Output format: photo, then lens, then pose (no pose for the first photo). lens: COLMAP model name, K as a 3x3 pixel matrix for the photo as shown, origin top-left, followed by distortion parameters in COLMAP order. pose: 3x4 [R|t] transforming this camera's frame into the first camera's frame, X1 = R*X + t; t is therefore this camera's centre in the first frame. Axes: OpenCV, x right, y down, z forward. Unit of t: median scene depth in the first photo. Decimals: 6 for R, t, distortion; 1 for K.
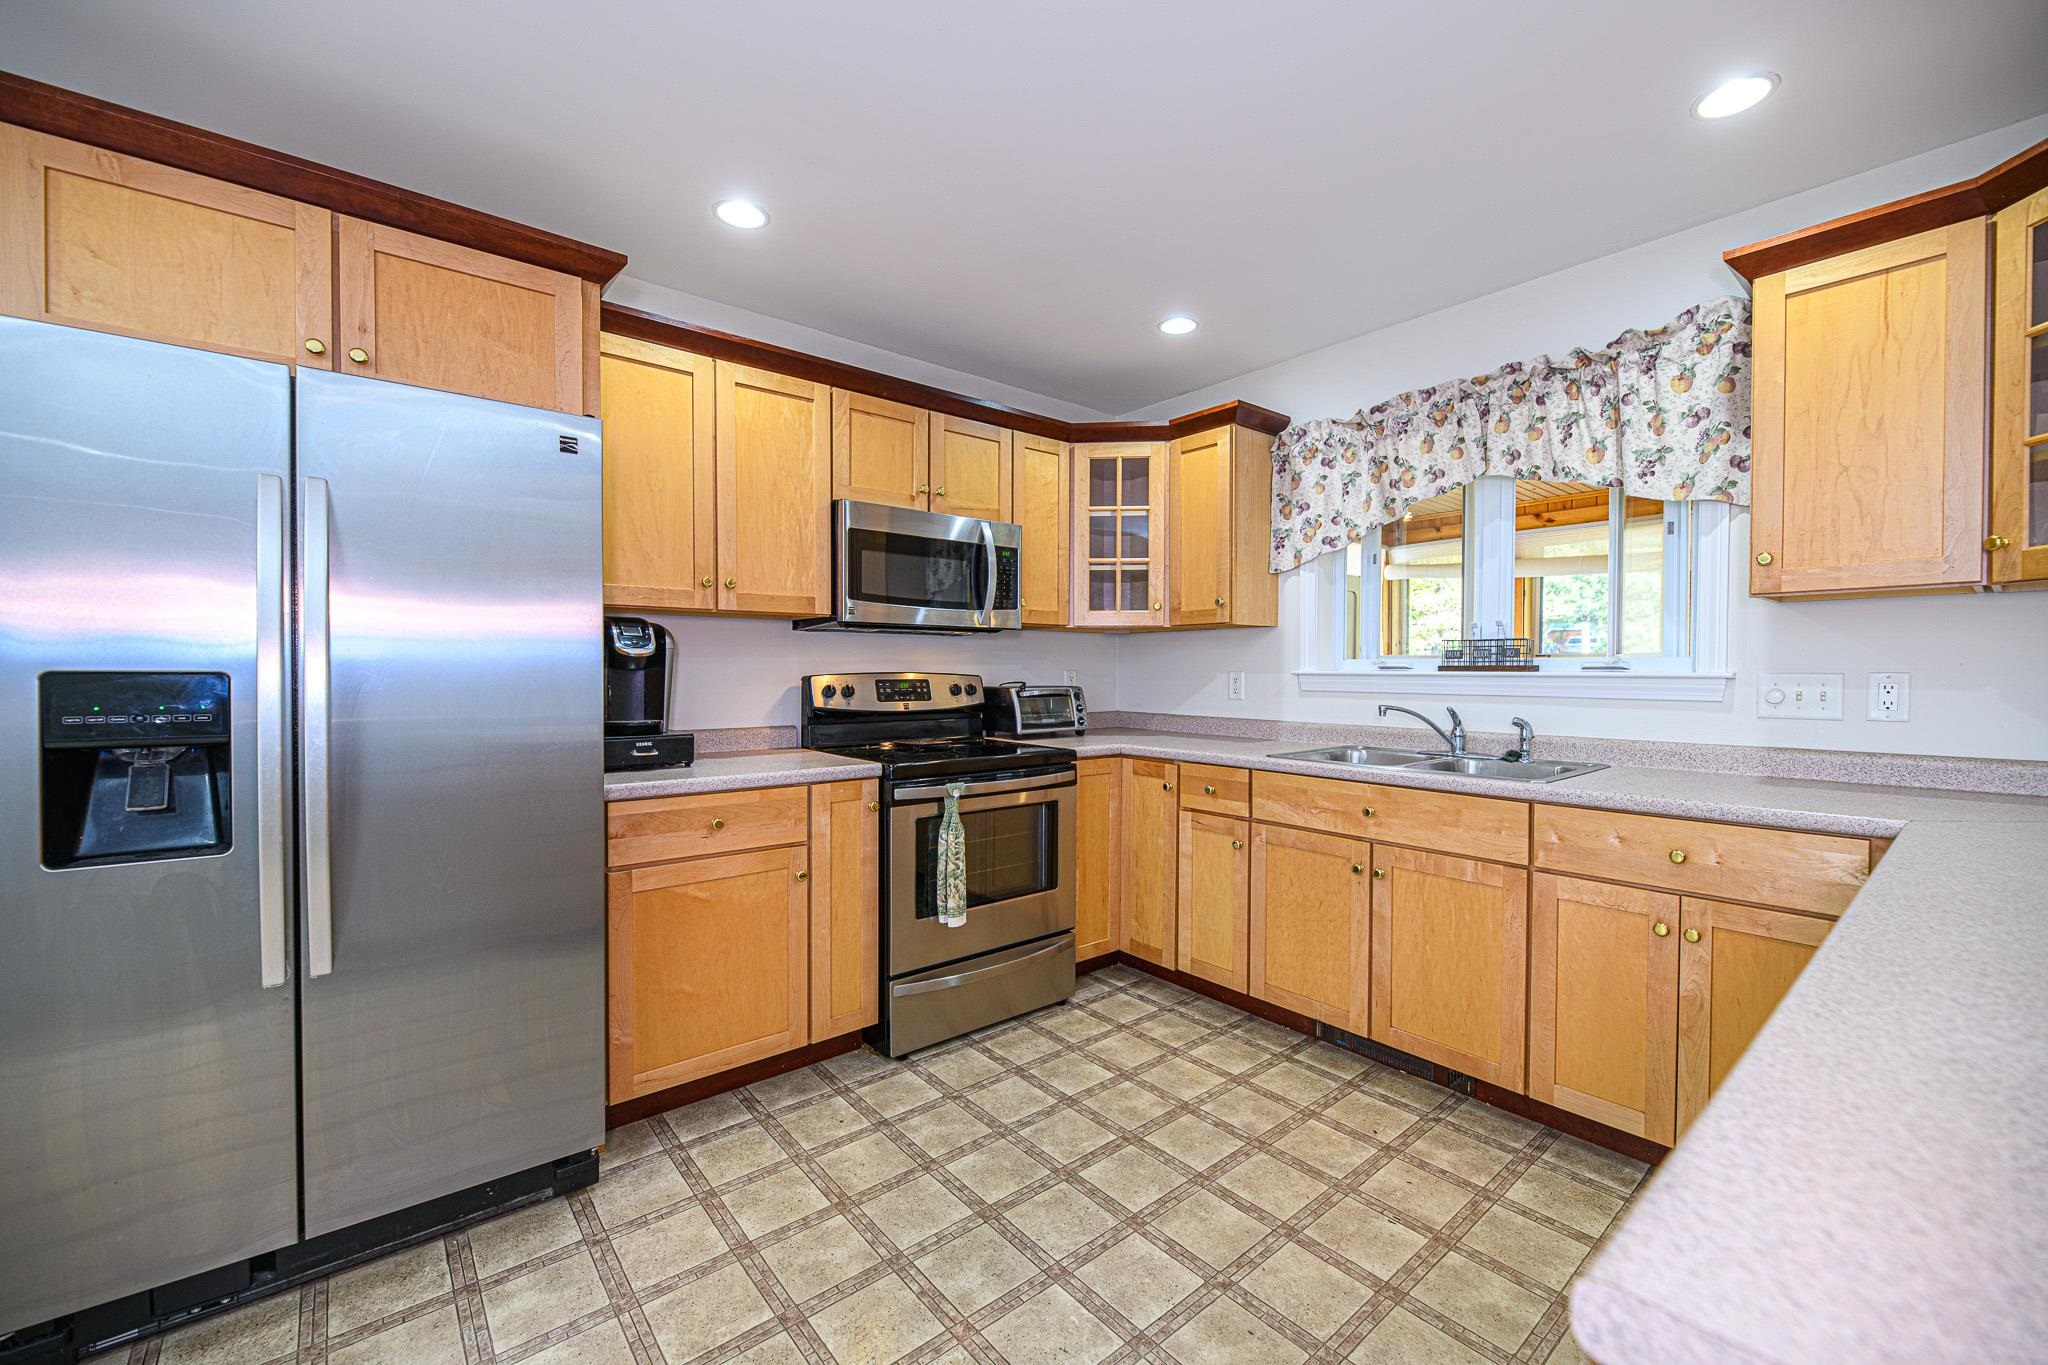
lens RADIAL K [[823.3, 0, 1023.9], [0, 823.3, 686.7], [0, 0, 1]] dist [-0.003084, -0.002574]
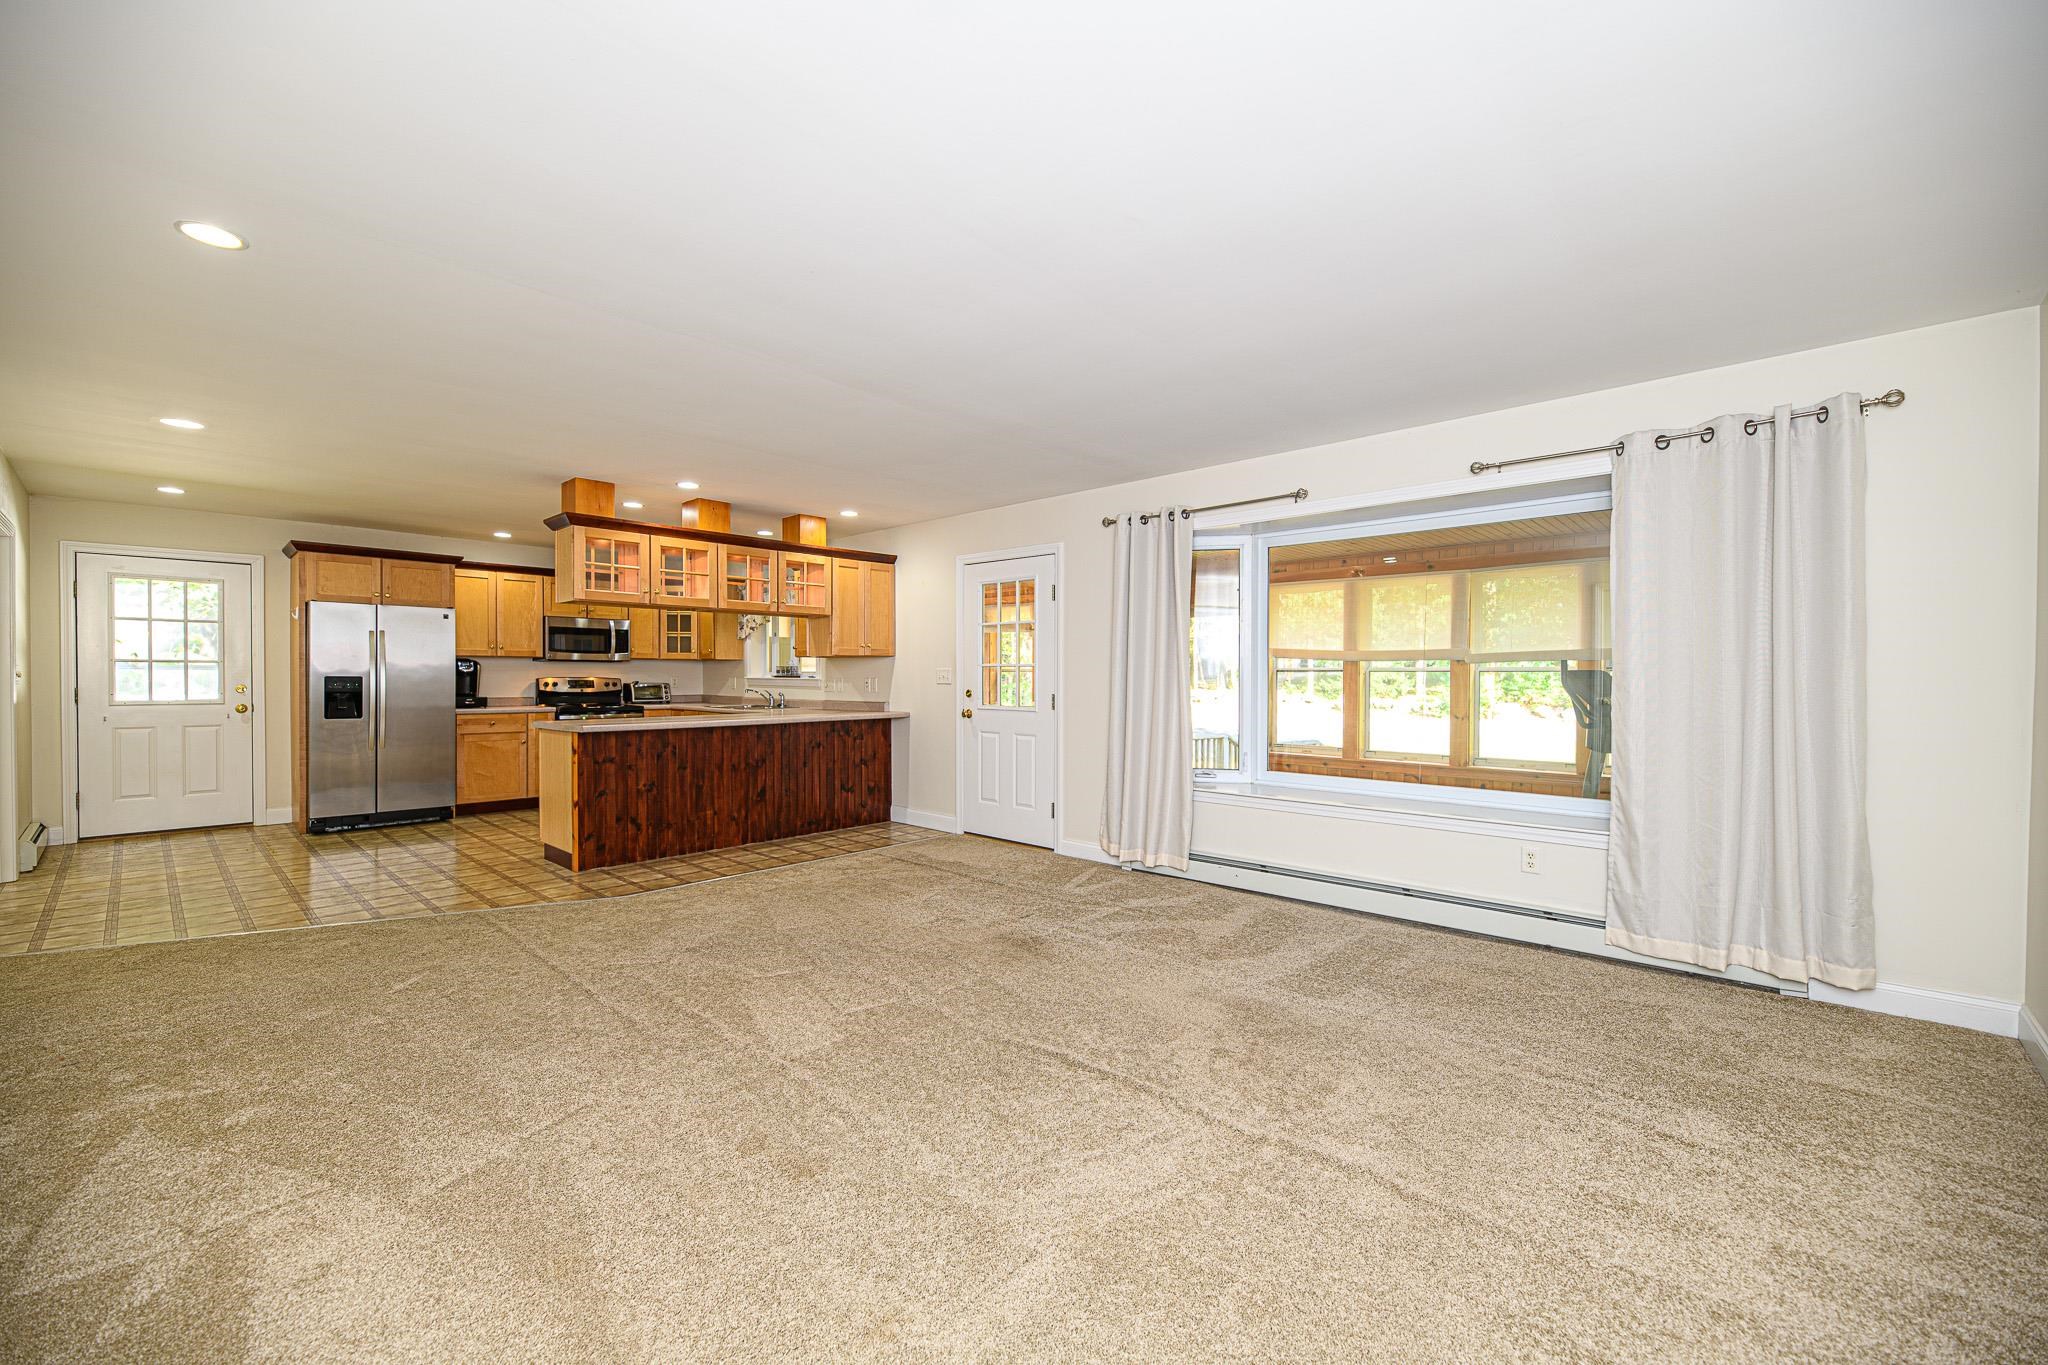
lens RADIAL K [[823.3, 0, 1016.8], [0, 823.3, 690.0], [0, 0, 1]] dist [-0.003084, -0.002574]
pose [[0.991881, 0.001295, 0.127166, 1.102830], [-0.001198, 0.999999, -0.000846, 0.029432], [-0.127167, 0.000687, 0.991881, -2.164340]]
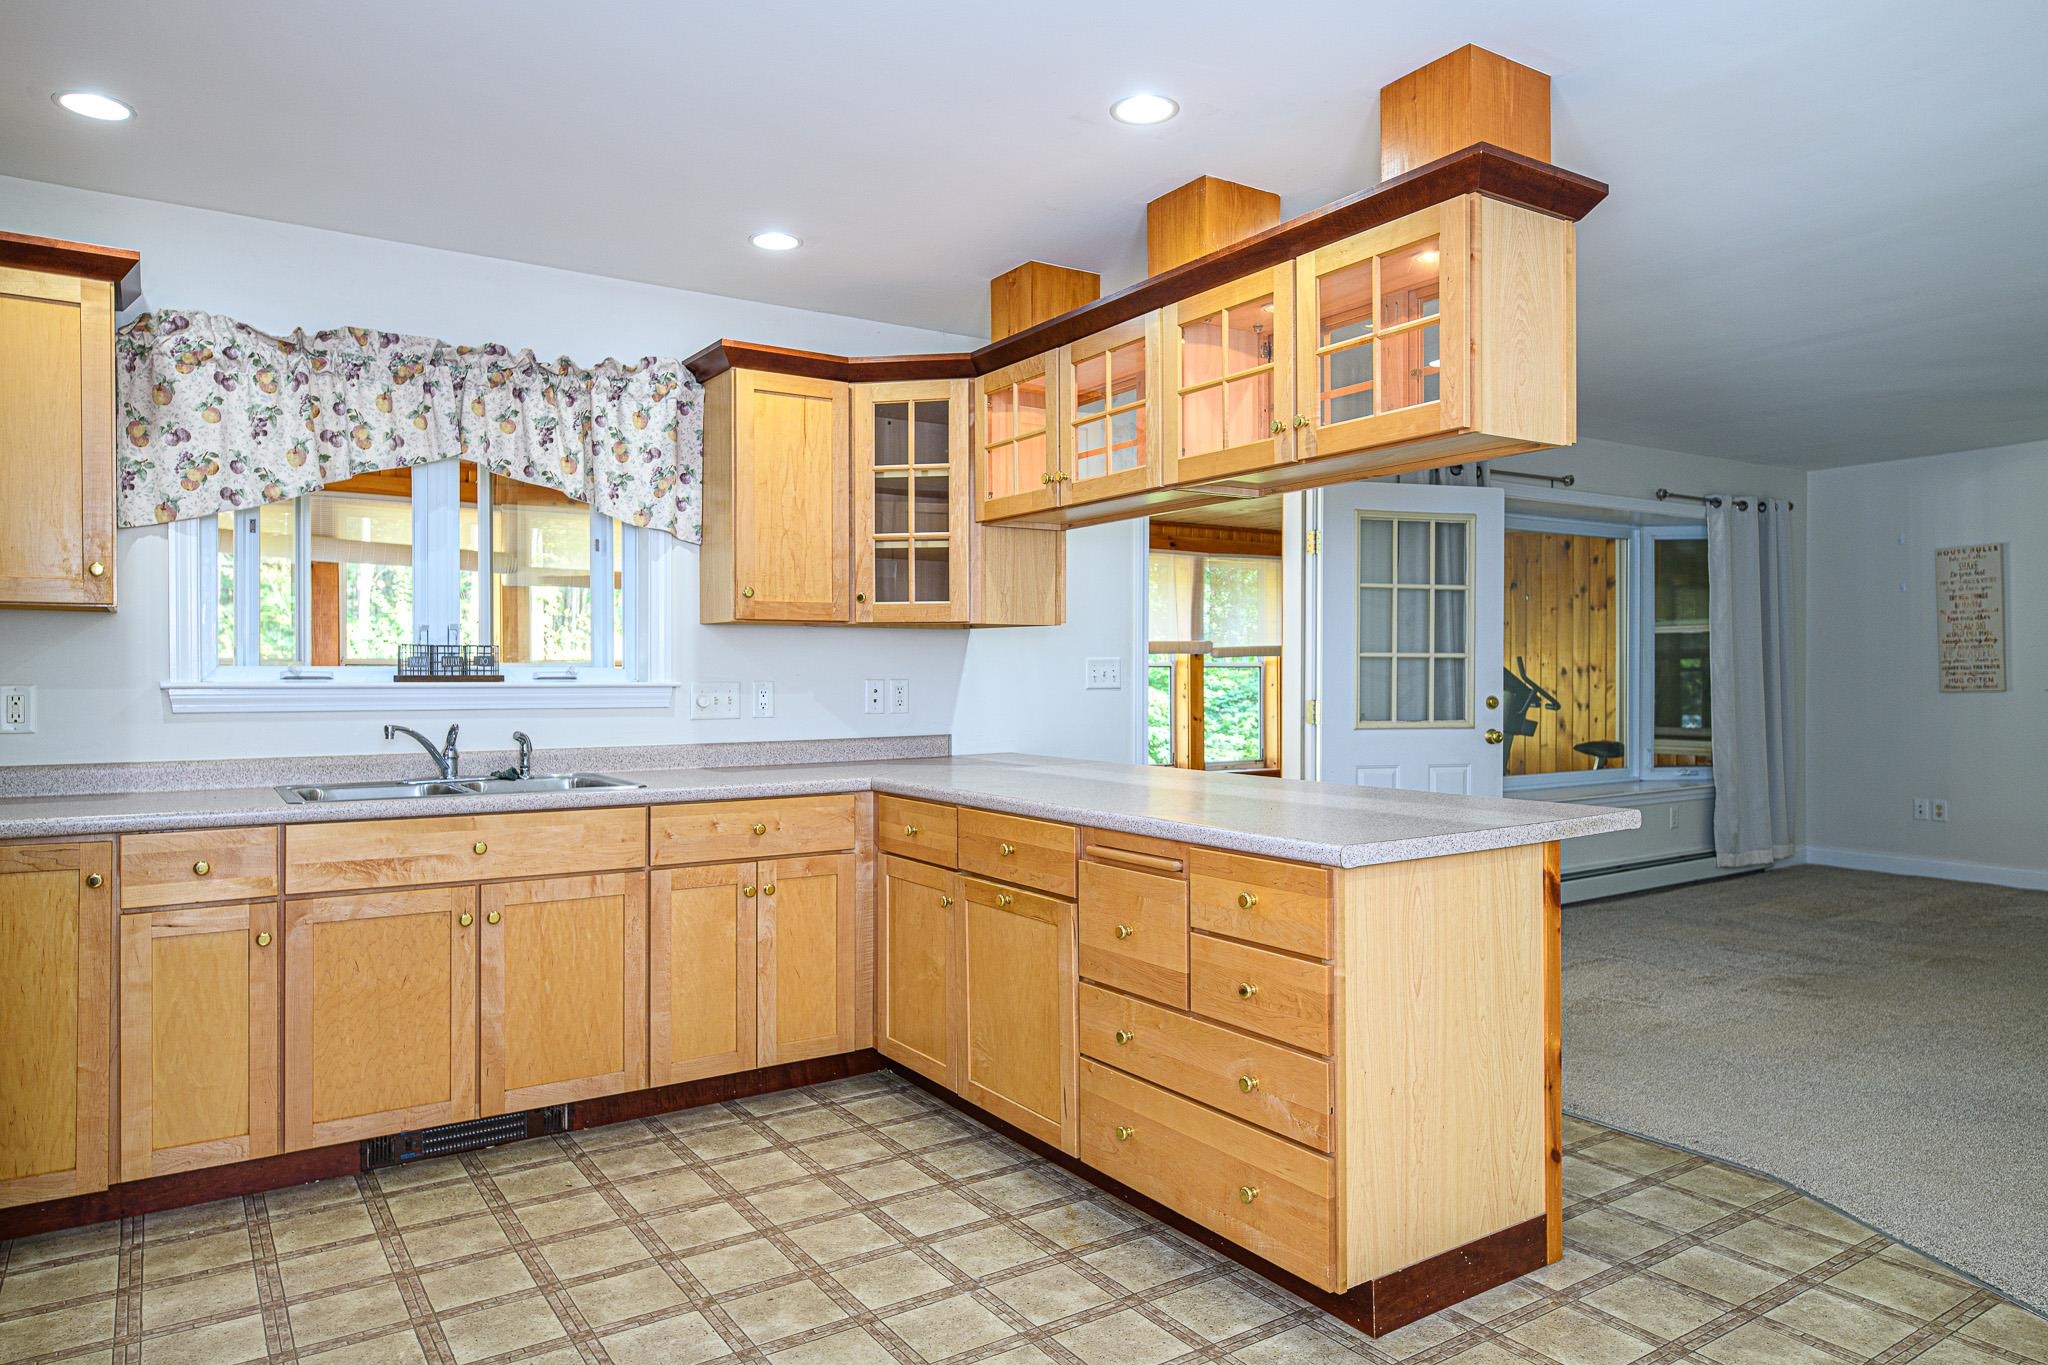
lens RADIAL K [[1300.9, 0, 1032.8], [0, 1300.9, 685.7], [0, 0, 1]] dist [0.017393, -0.003029]
pose [[0.099664, -0.008403, 0.994986, -0.823719], [0.022387, 0.999730, 0.006201, -0.010701], [-0.994769, 0.021656, 0.099825, 0.280300]]
